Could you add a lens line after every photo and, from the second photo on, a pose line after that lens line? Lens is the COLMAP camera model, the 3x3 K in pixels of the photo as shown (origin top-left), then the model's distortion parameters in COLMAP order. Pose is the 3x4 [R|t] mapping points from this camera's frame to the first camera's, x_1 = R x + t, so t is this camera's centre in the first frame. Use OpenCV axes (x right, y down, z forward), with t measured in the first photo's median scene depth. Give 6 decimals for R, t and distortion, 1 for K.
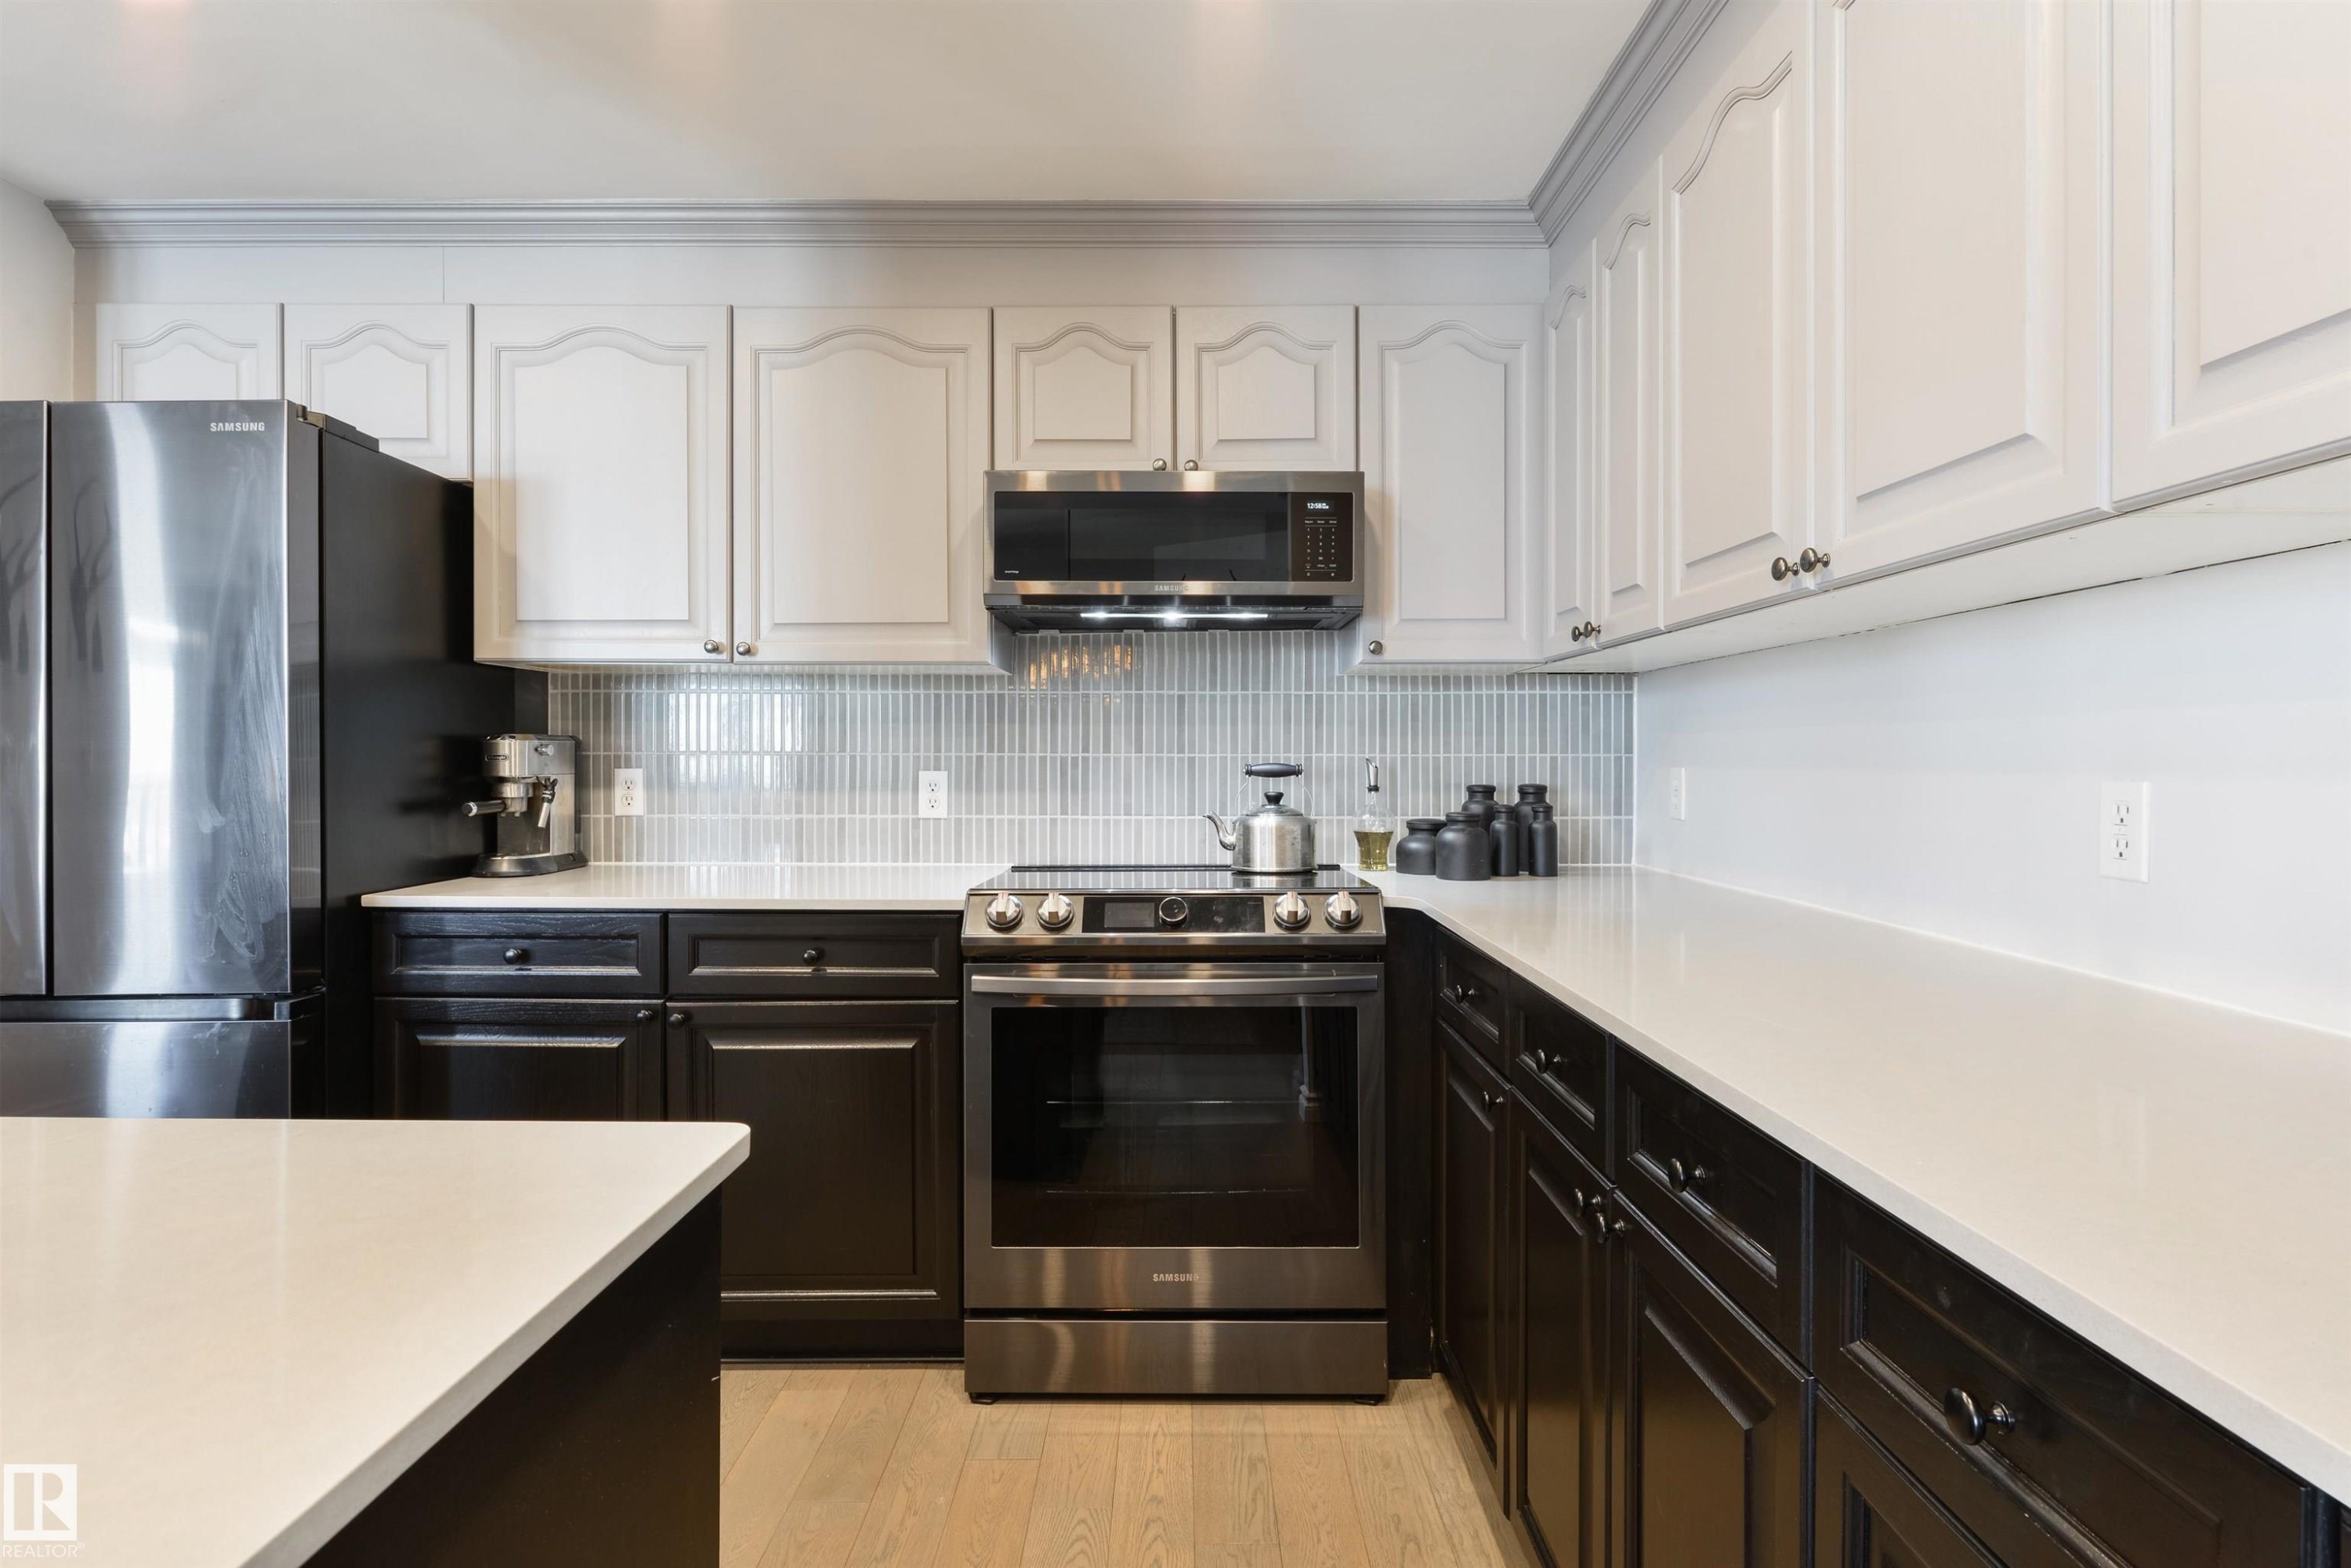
lens RADIAL K [[1202.5, 0, 1172.0], [0, 1202.5, 762.3], [0, 0, 1]] dist [0.002499, -0.001854]
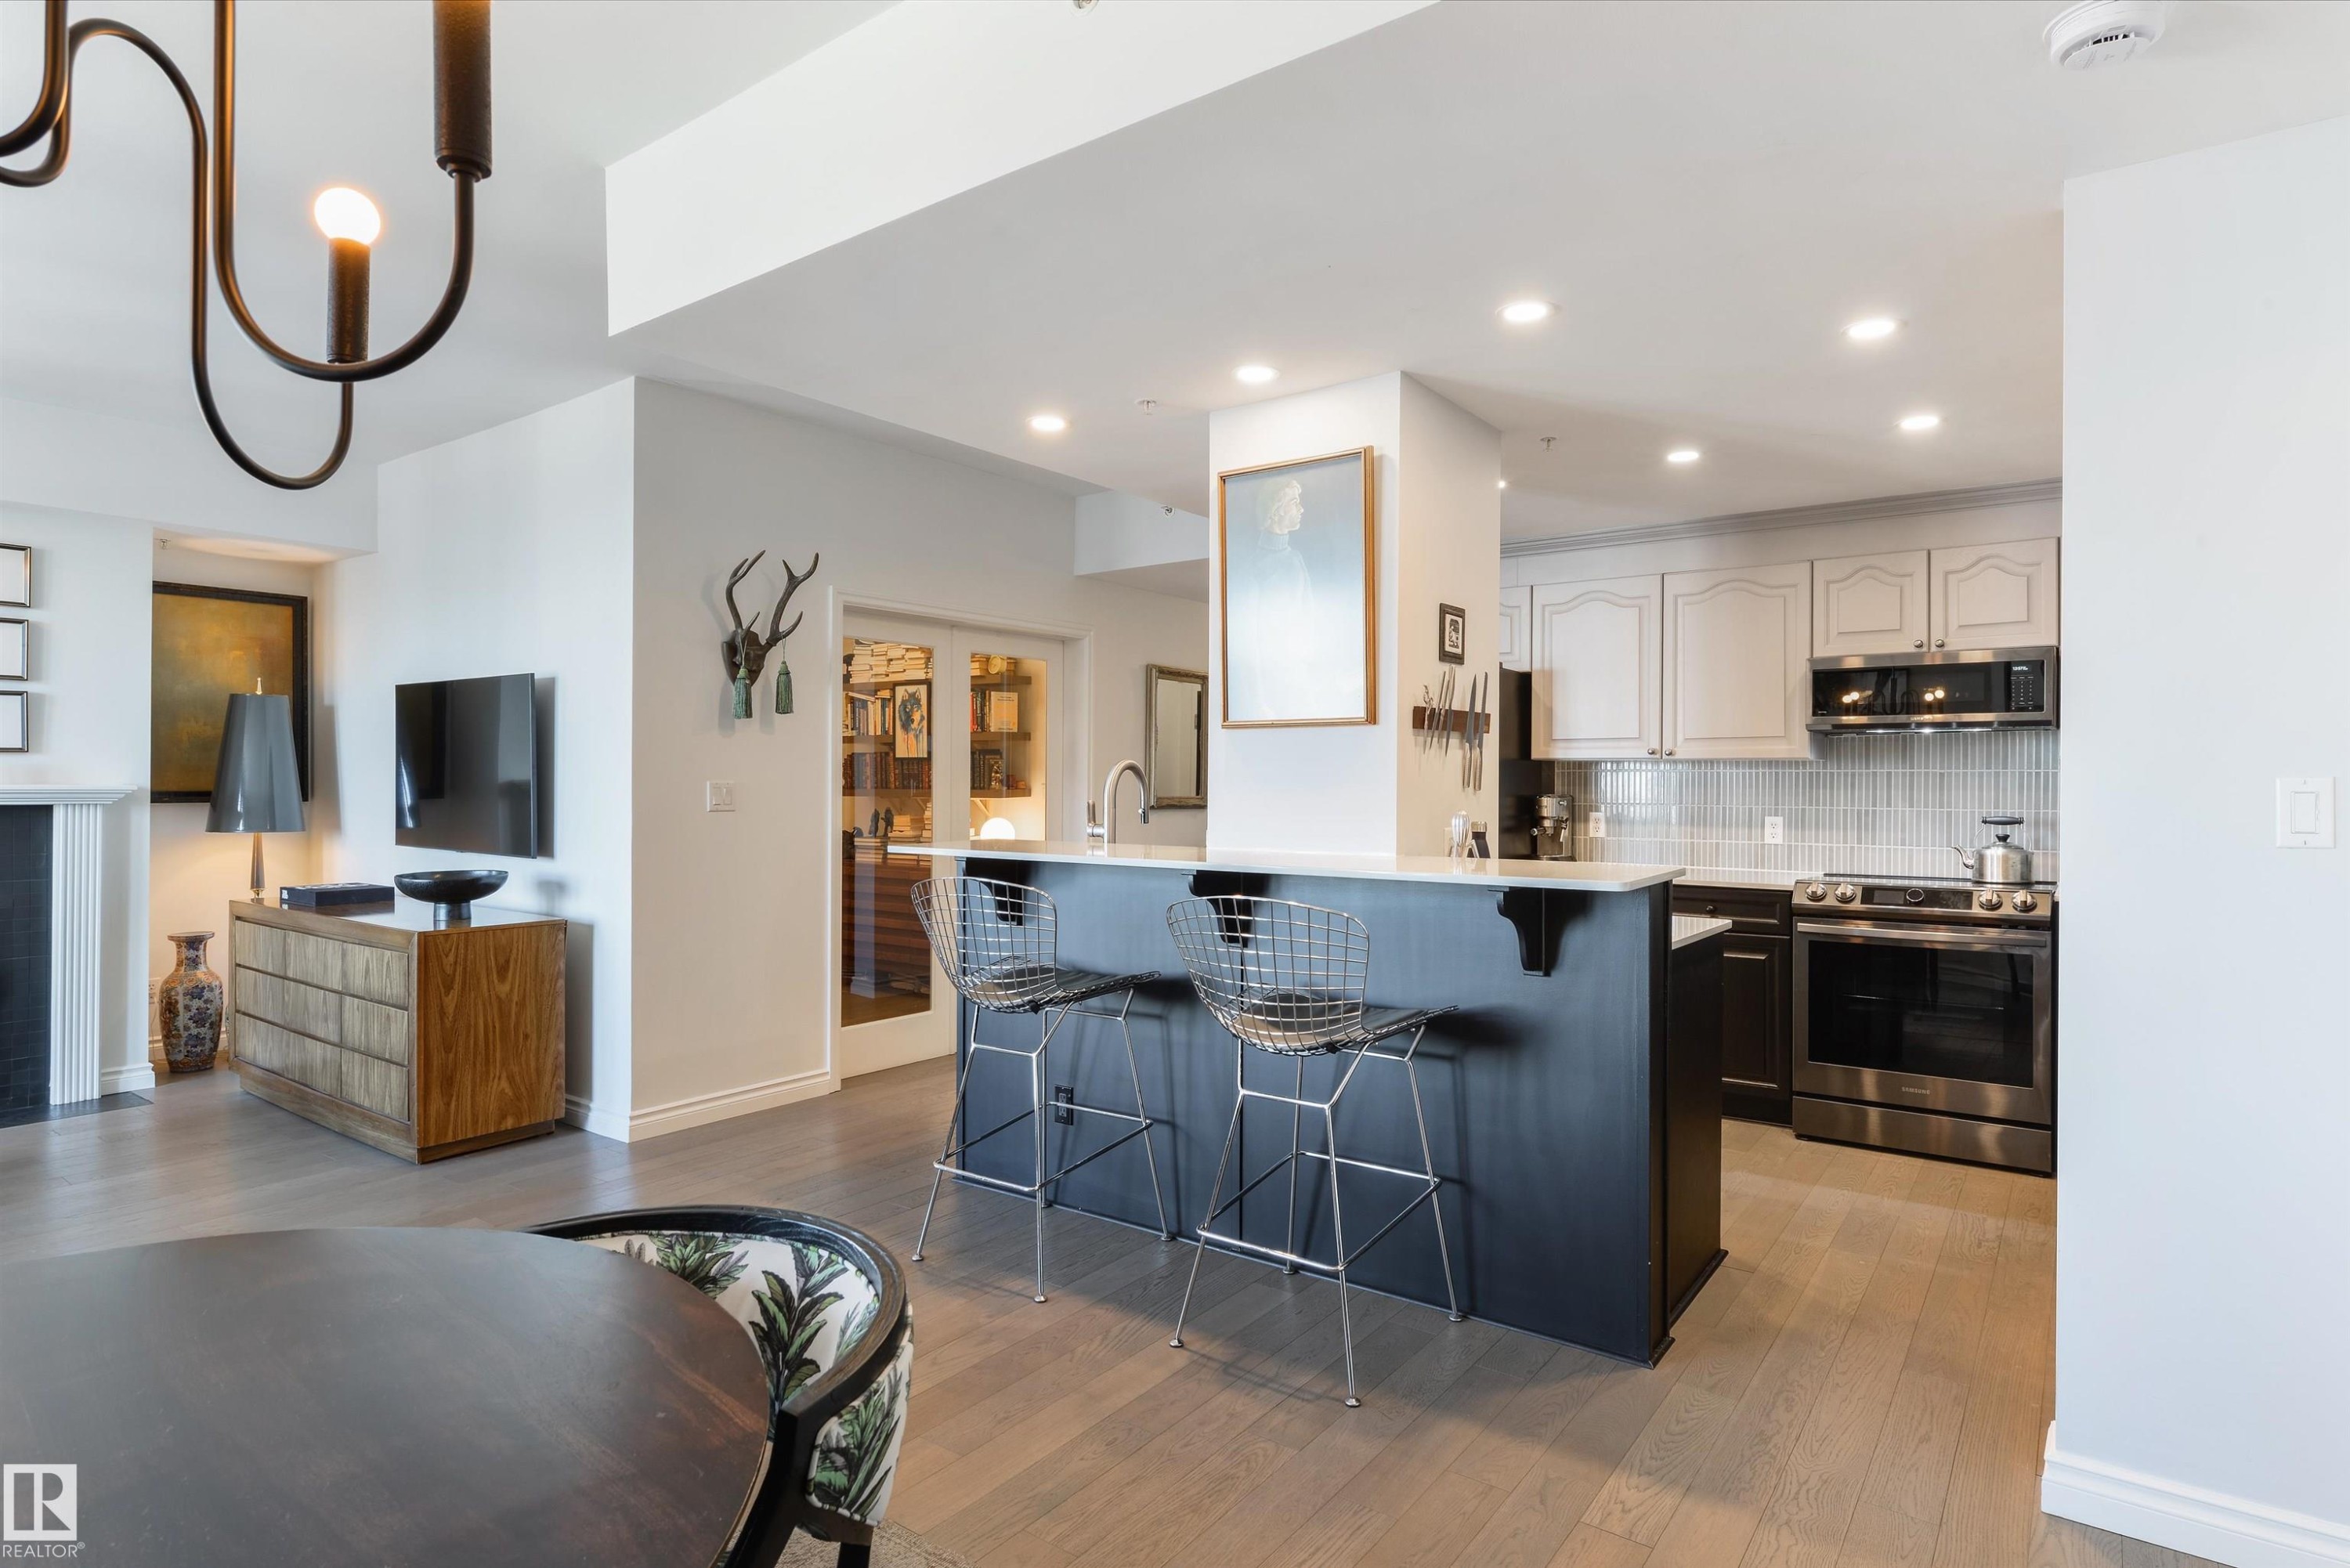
lens RADIAL K [[1202.0, 0, 1210.4], [0, 1202.0, 788.5], [0, 0, 1]] dist [0.002499, -0.001854]
pose [[0.814655, 0.004947, -0.579925, 0.154510], [-0.005721, 0.999984, 0.000494, -0.031380], [0.579918, 0.002915, 0.814670, -0.940783]]
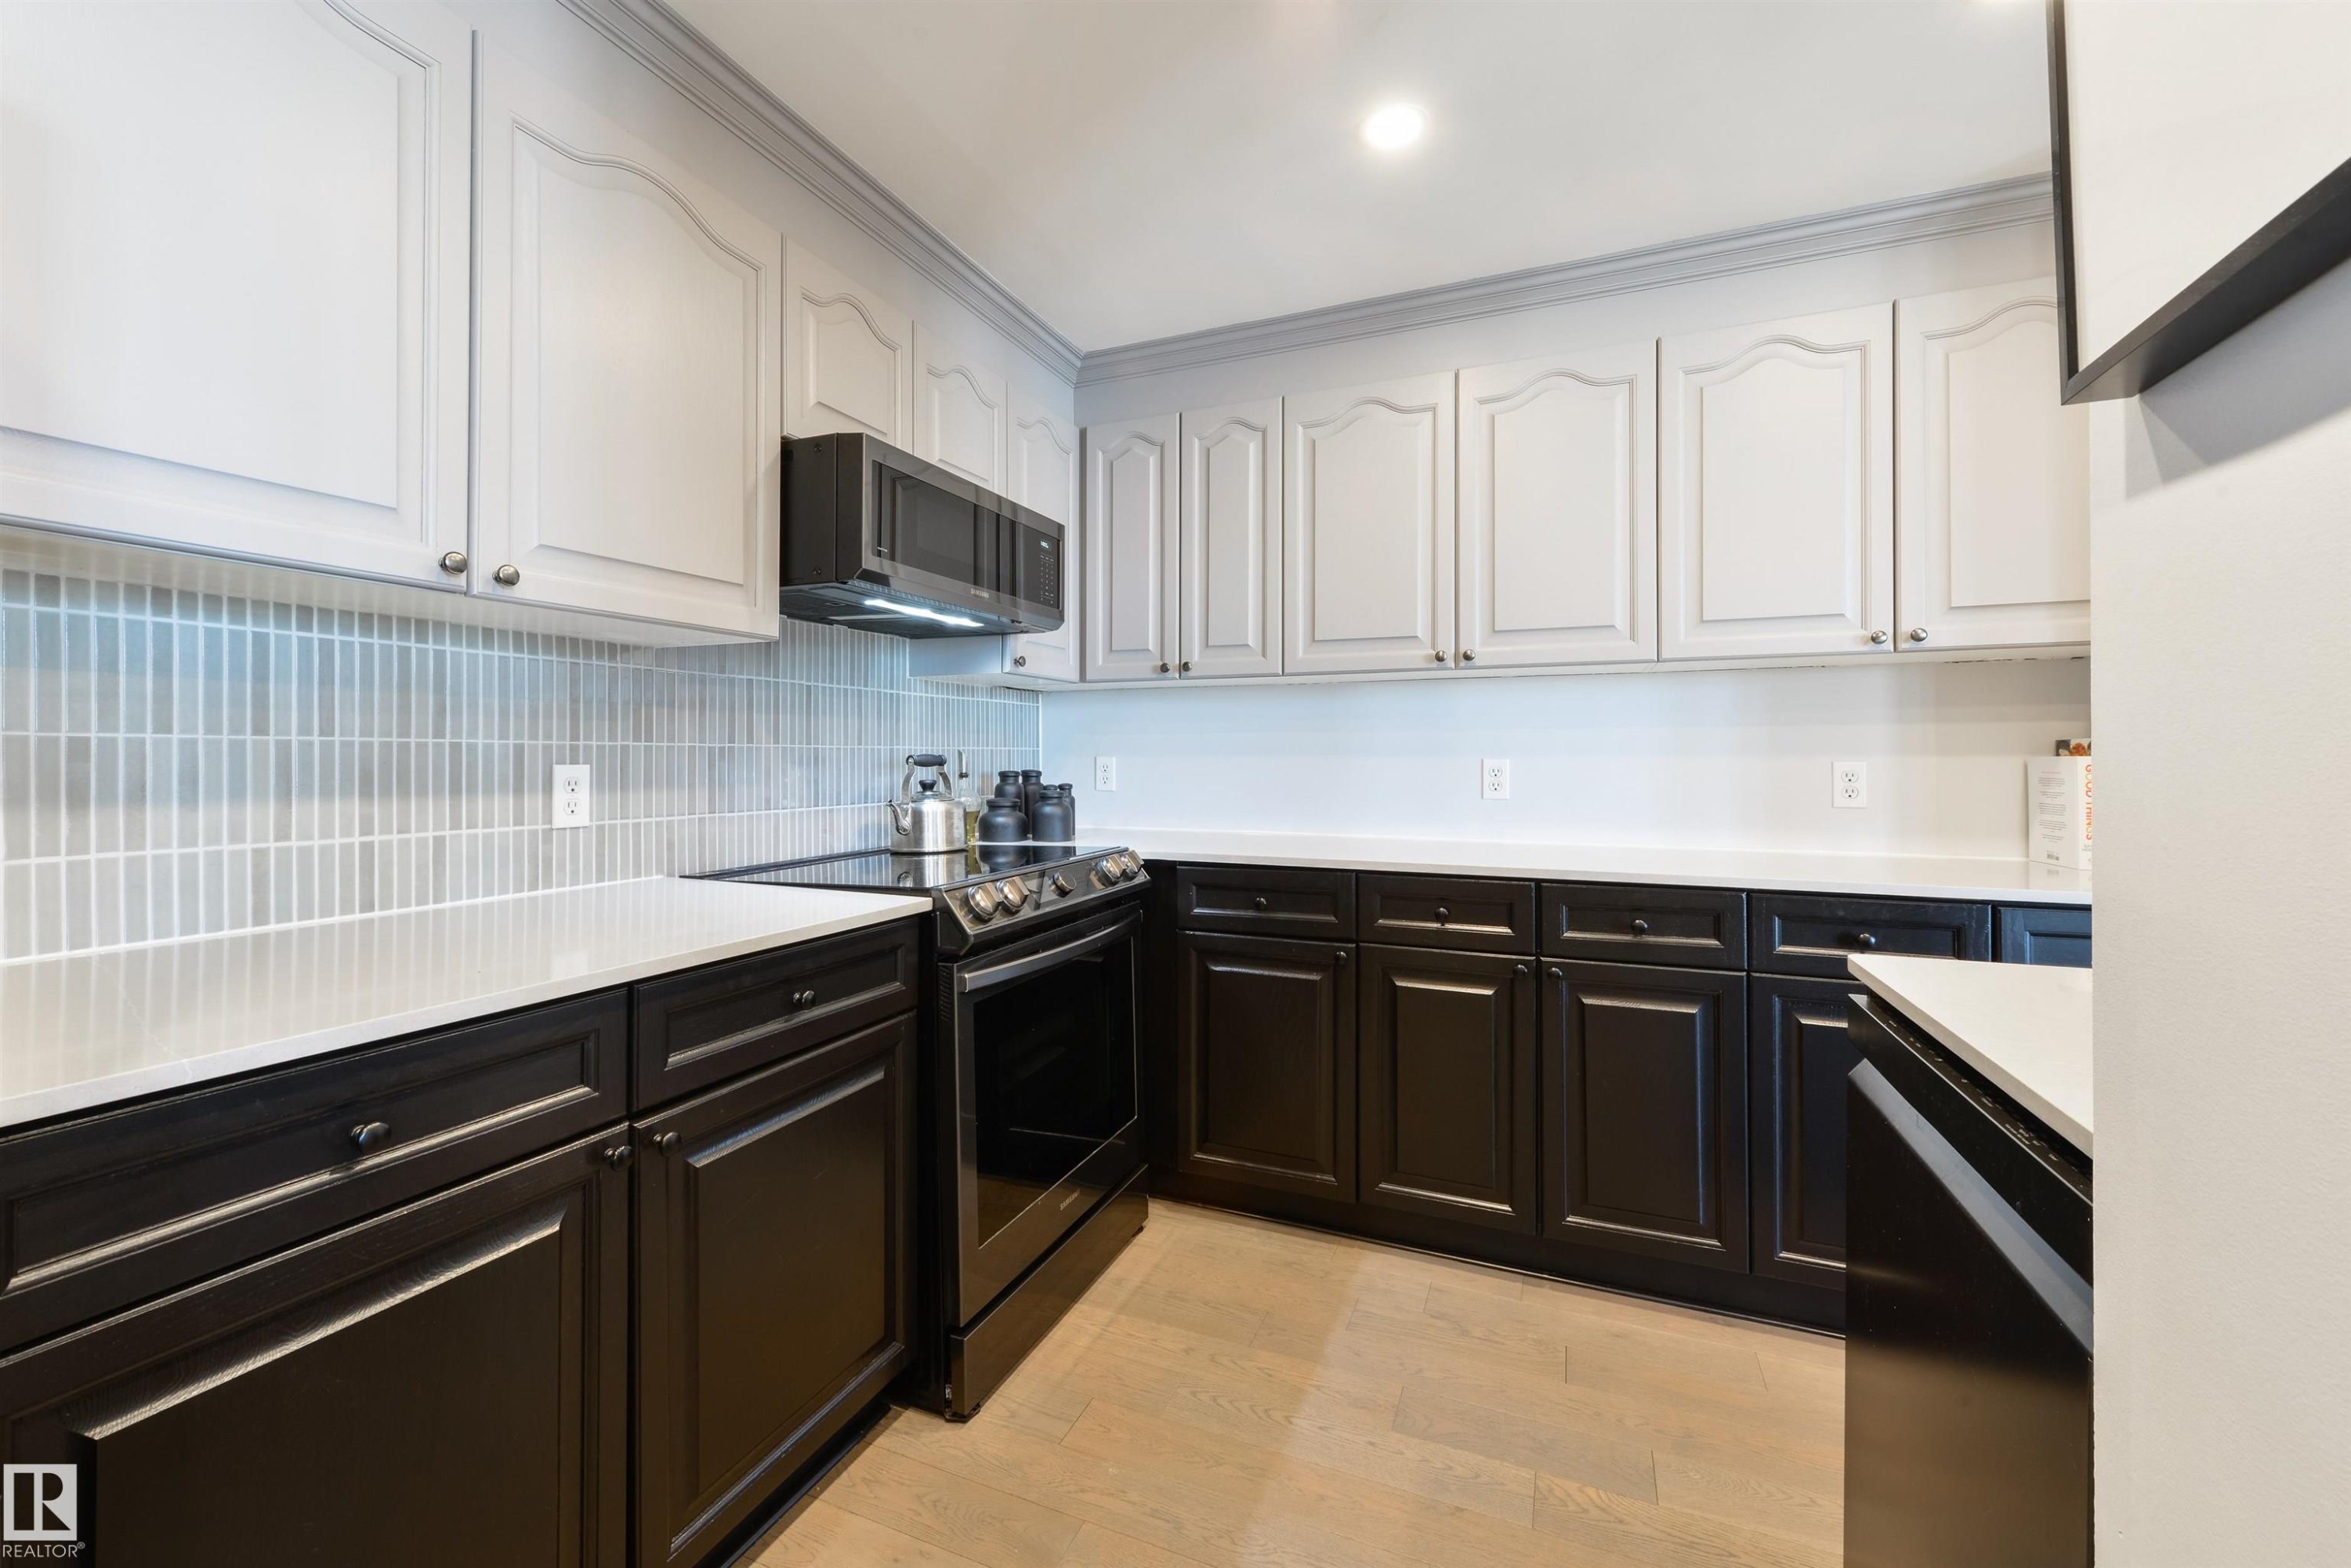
lens RADIAL K [[942.7, 0, 1186.0], [0, 942.7, 751.5], [0, 0, 1]] dist [-0.004330, -0.000273]
pose [[0.385197, 0.001936, 0.922833, -0.630661], [-0.000253, 0.999998, -0.001992, -0.000047], [-0.922835, 0.000534, 0.385196, 0.438618]]
